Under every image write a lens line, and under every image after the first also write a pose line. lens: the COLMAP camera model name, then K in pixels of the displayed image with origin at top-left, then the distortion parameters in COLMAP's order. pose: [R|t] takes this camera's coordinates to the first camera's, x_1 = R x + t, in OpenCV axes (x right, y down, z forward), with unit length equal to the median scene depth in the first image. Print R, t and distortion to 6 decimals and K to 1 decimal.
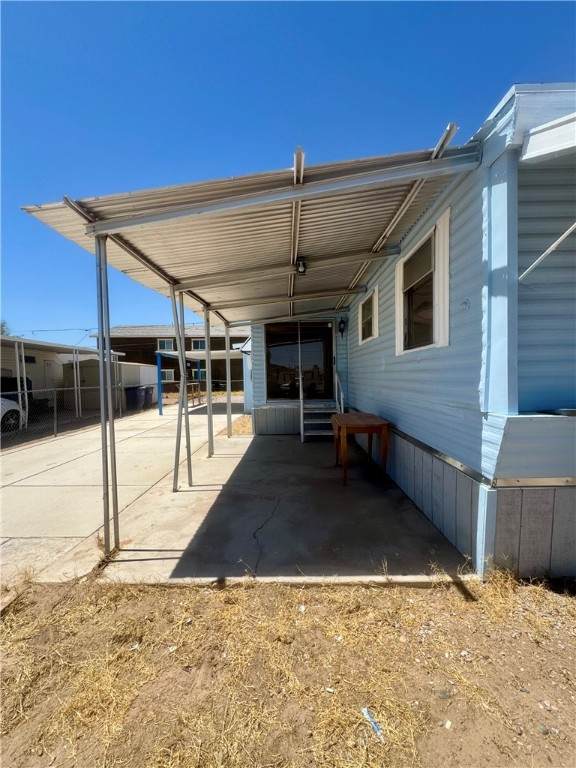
lens RADIAL K [[307.5, 0, 288.0], [0, 307.5, 384.0], [0, 0, 1]] dist [0.000399, -0.000093]
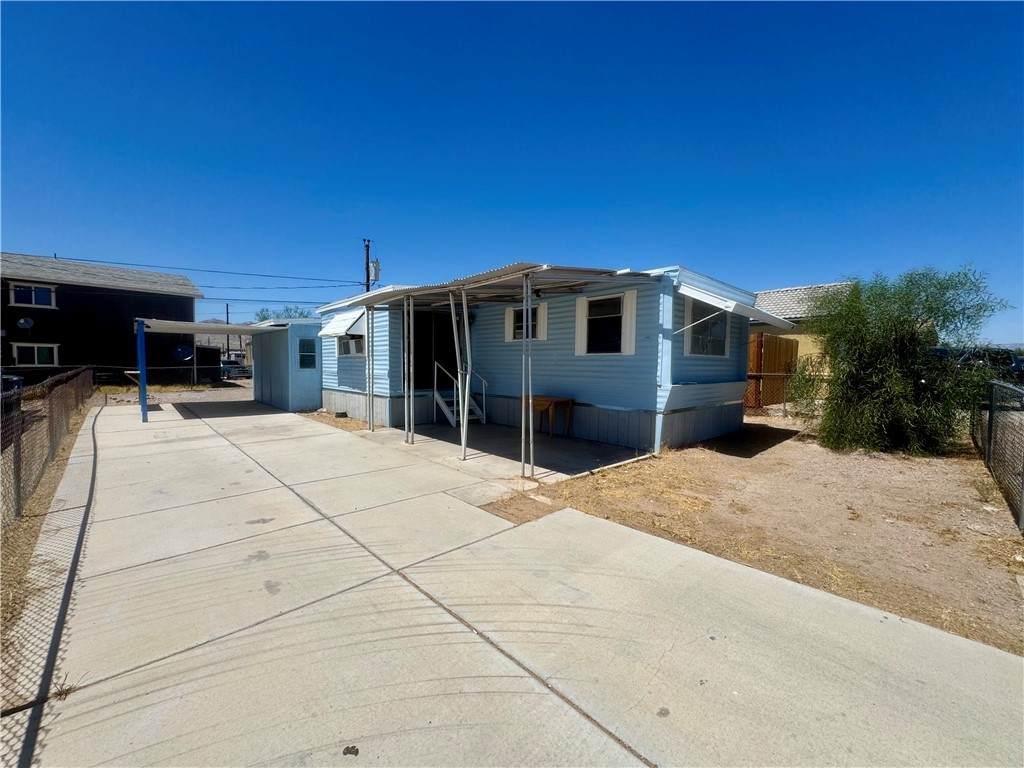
lens RADIAL K [[410.0, 0, 512.0], [0, 410.0, 384.0], [0, 0, 1]] dist [0.000399, -0.000093]
pose [[0.723878, -0.008003, 0.689881, -1.990812], [-0.005487, 0.999834, 0.017357, 0.027740], [-0.689906, -0.016350, 0.723714, -0.449528]]
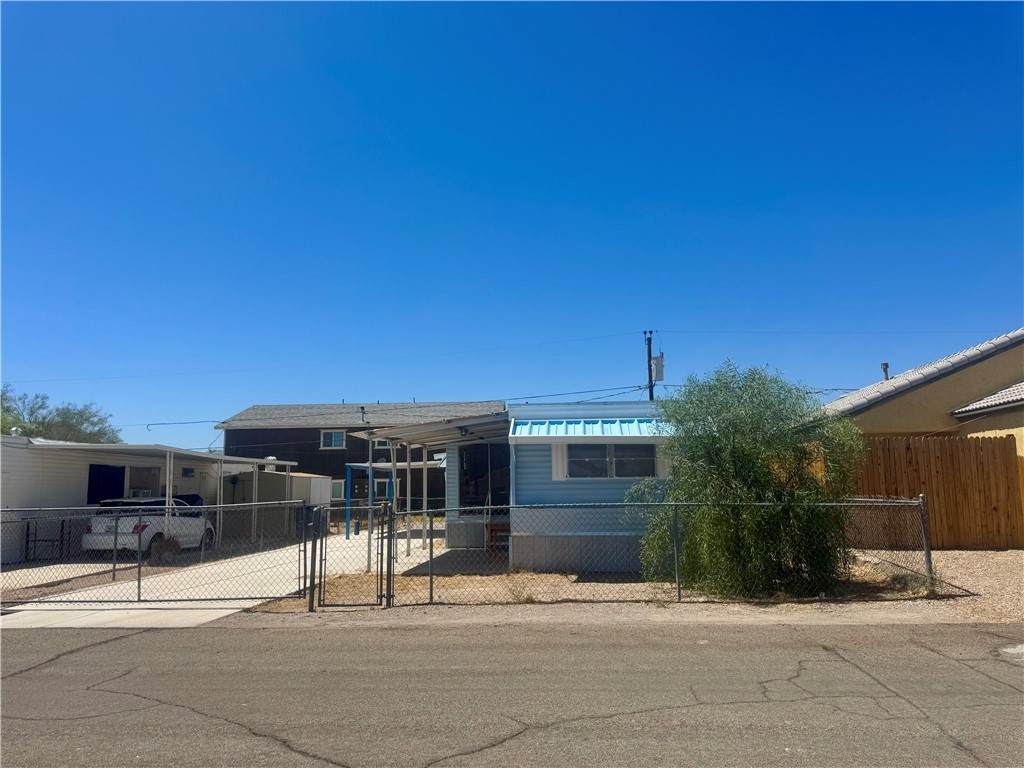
lens RADIAL K [[717.6, 0, 512.0], [0, 717.6, 384.0], [0, 0, 1]] dist [0.135206, 0.000154]
pose [[0.995618, -0.009453, -0.093030, 1.002302], [-0.006451, 0.985564, -0.169181, 0.068623], [0.093286, 0.169040, 0.981185, -4.372938]]
